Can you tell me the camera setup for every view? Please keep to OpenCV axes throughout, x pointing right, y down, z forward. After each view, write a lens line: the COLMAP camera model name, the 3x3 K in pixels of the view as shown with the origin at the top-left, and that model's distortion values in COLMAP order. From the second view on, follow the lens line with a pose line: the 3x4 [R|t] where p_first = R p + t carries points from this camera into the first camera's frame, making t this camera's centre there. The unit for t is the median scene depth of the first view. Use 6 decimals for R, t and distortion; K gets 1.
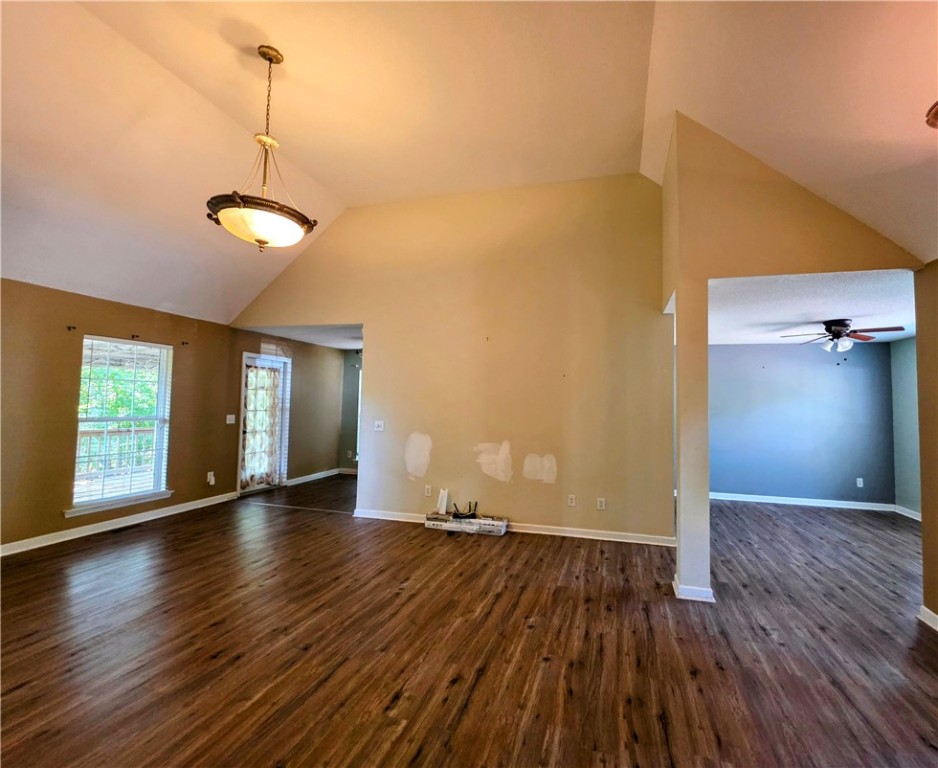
lens RADIAL K [[411.4, 0, 510.3], [0, 411.4, 386.5], [0, 0, 1]] dist [-0.000606, 0.000671]
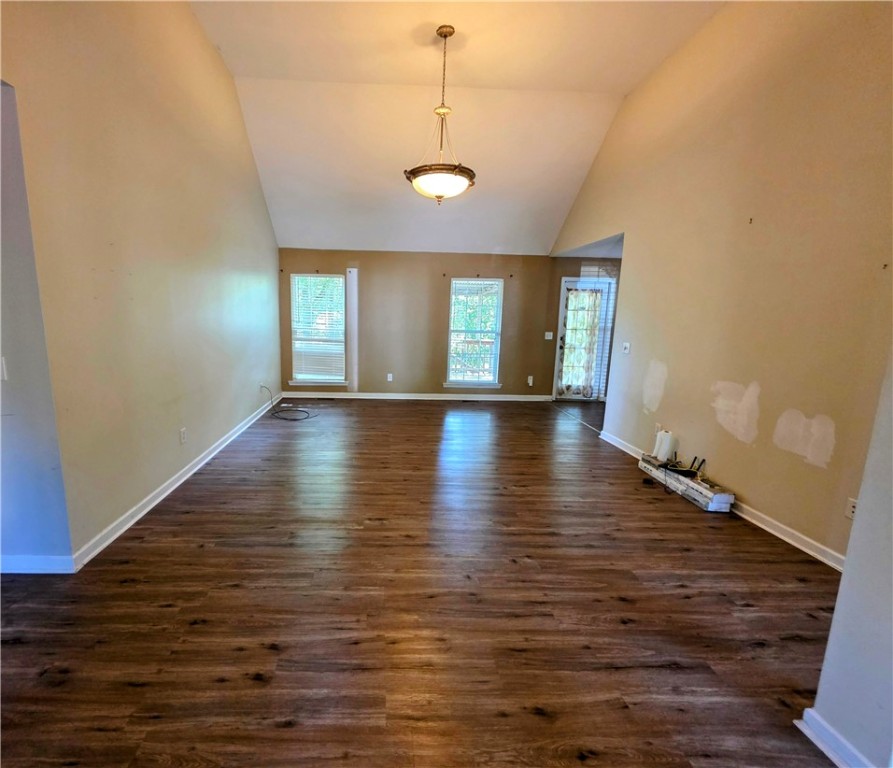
lens RADIAL K [[422.5, 0, 412.7], [0, 422.5, 389.5], [0, 0, 1]] dist [0.000009, -0.000003]
pose [[0.275176, 0.154674, -0.948870, 0.478968], [0.024014, 0.985559, 0.167619, 0.020436], [0.961094, -0.068911, 0.267488, 0.316435]]
